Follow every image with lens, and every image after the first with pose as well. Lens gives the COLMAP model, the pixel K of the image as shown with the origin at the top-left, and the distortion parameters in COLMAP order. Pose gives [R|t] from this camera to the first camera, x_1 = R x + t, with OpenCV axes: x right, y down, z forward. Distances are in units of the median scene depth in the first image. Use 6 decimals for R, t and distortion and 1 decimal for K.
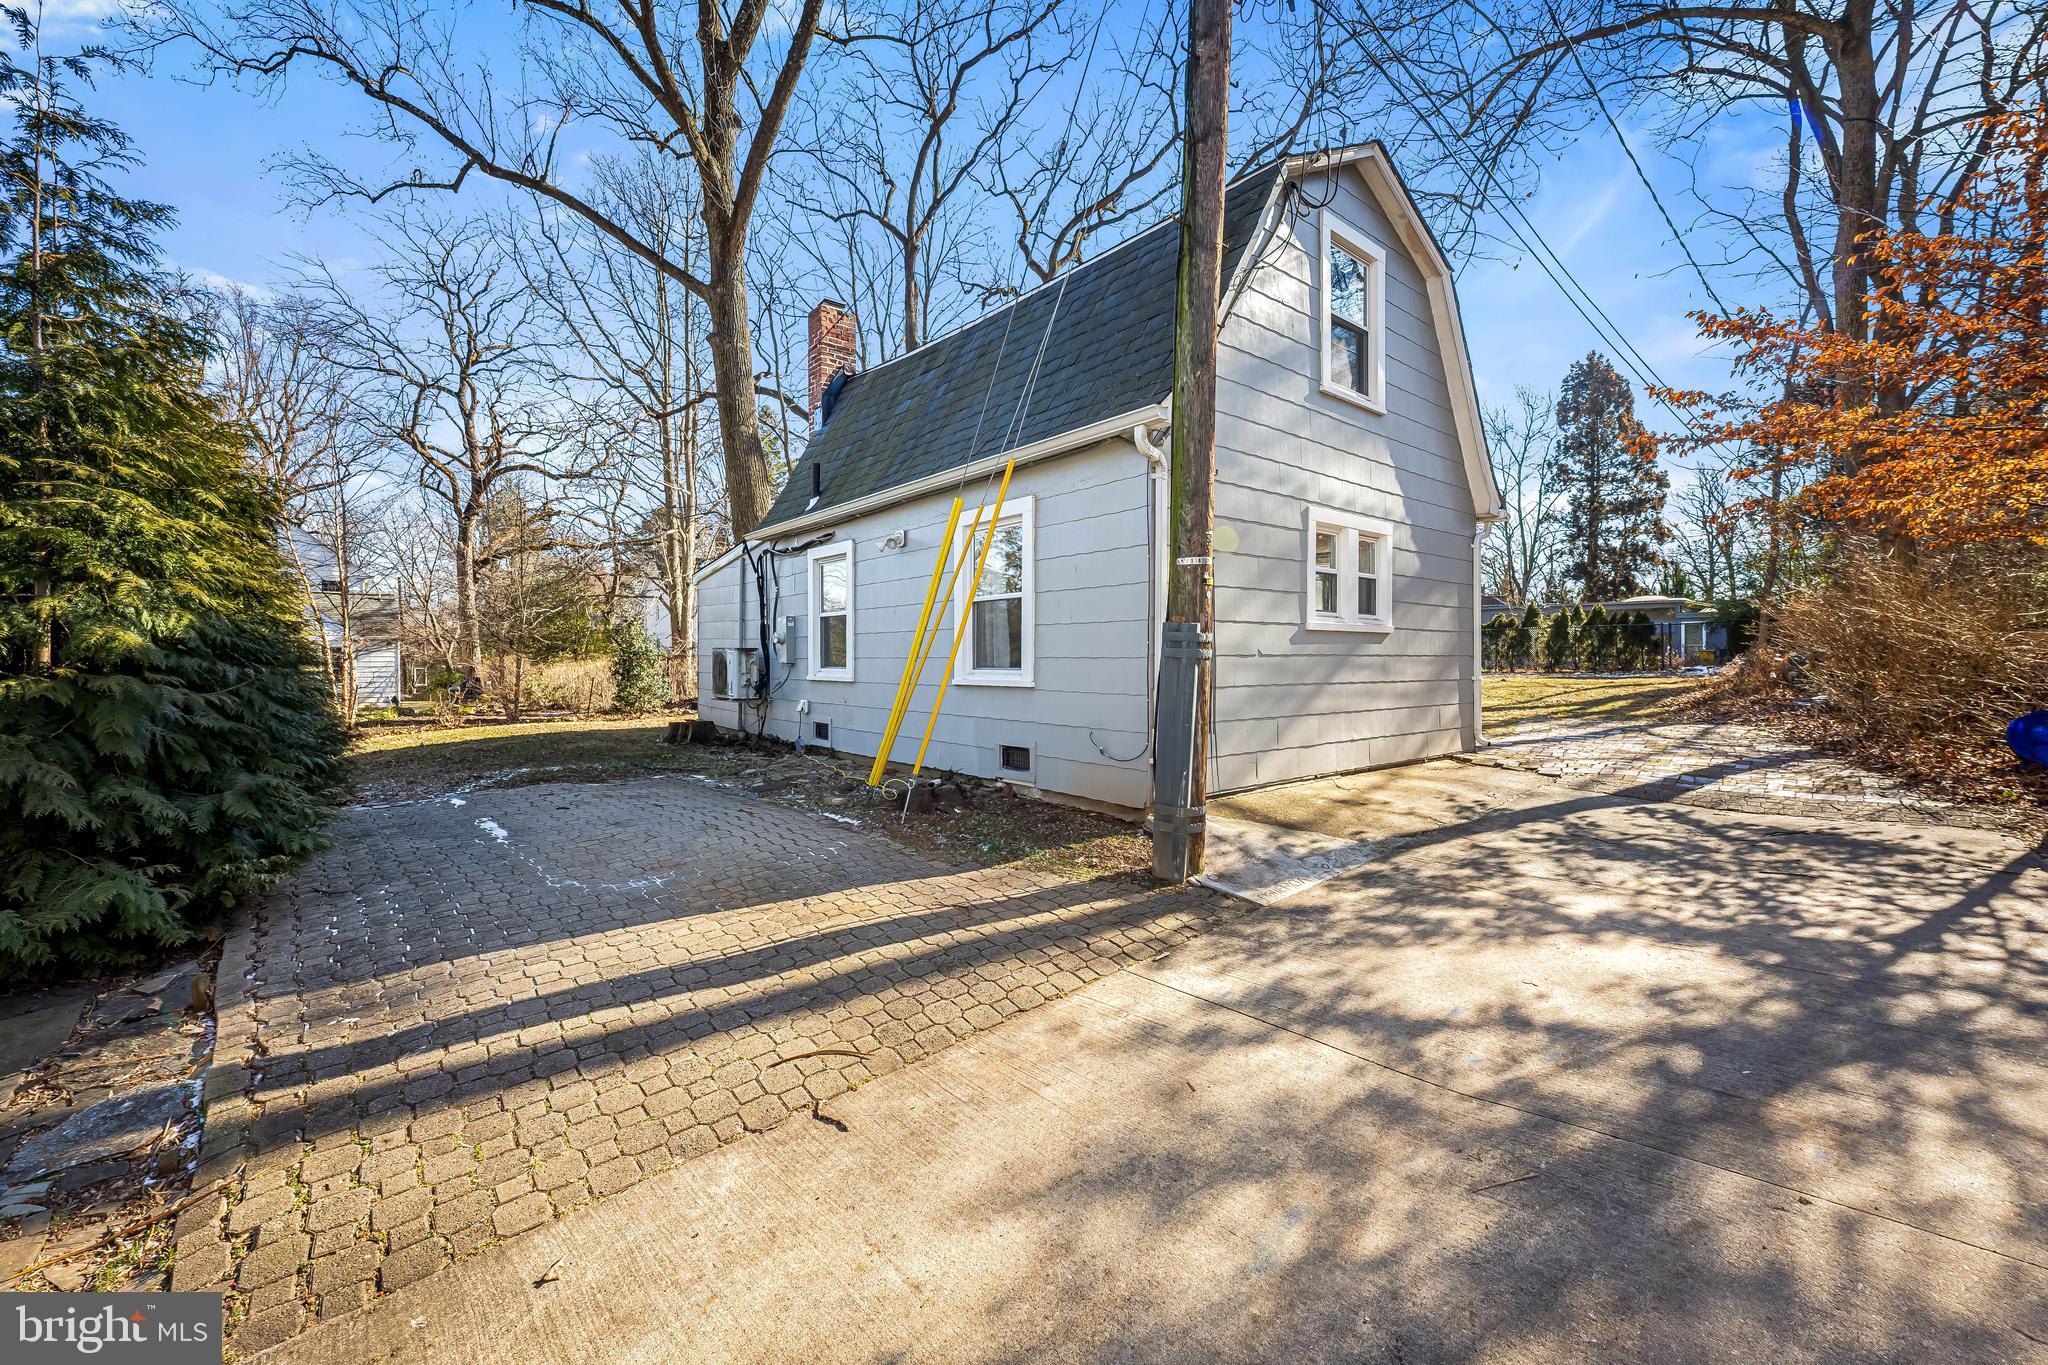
lens RADIAL K [[832.9, 0, 1026.5], [0, 832.9, 655.9], [0, 0, 1]] dist [-0.003660, -0.000166]
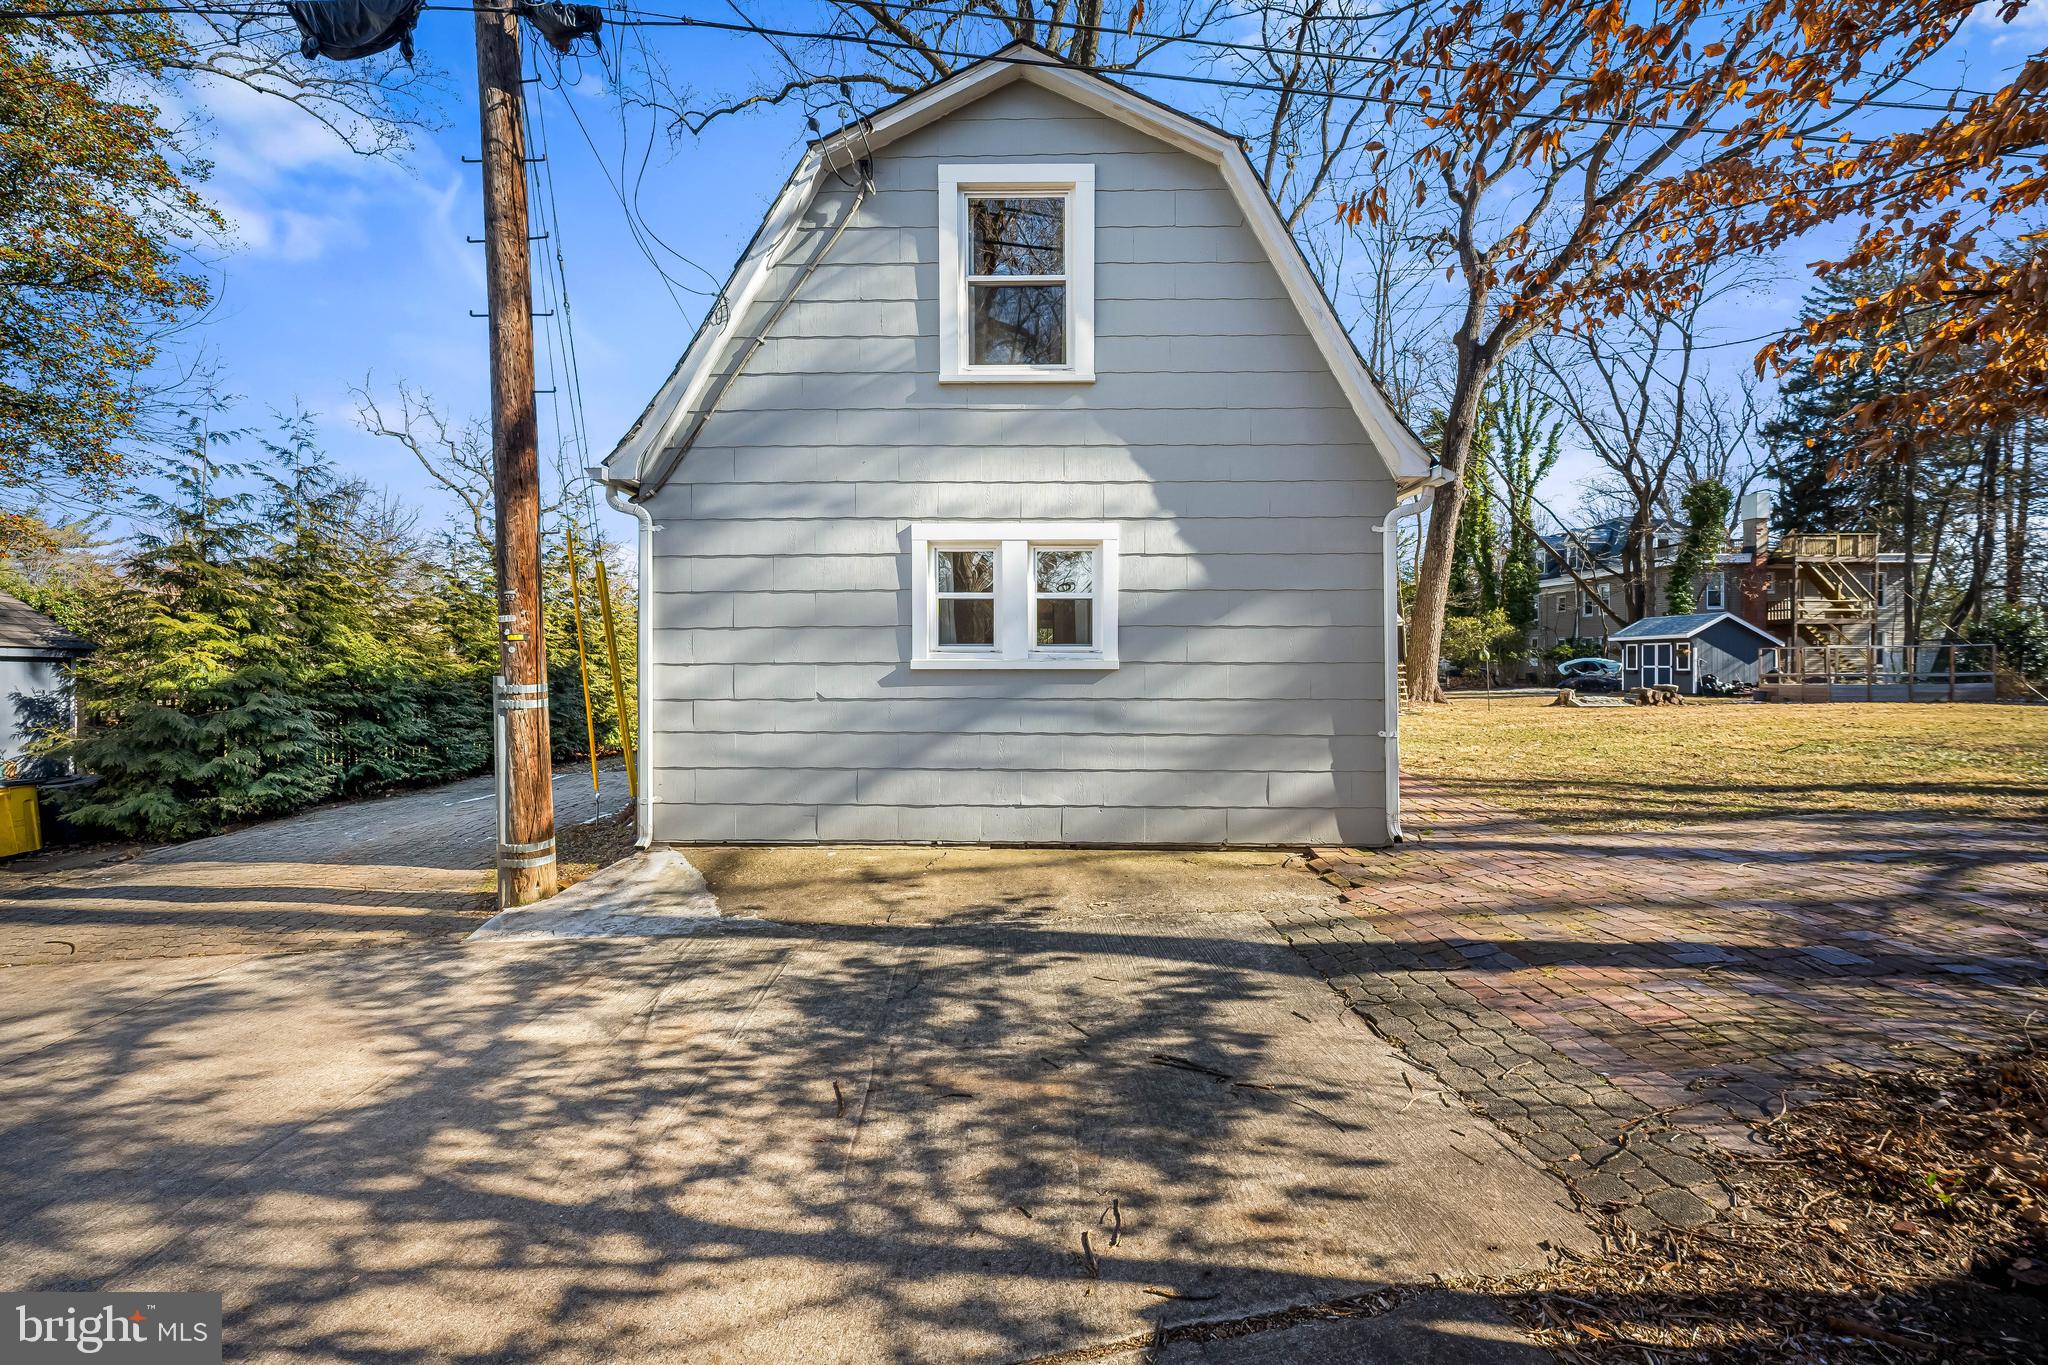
lens RADIAL K [[832.9, 0, 1026.5], [0, 832.9, 655.9], [0, 0, 1]] dist [-0.003660, -0.000166]
pose [[0.747988, -0.005337, -0.663691, 0.995878], [0.000883, 0.999975, -0.007047, -0.039471], [0.663711, 0.004685, 0.747974, 0.442130]]
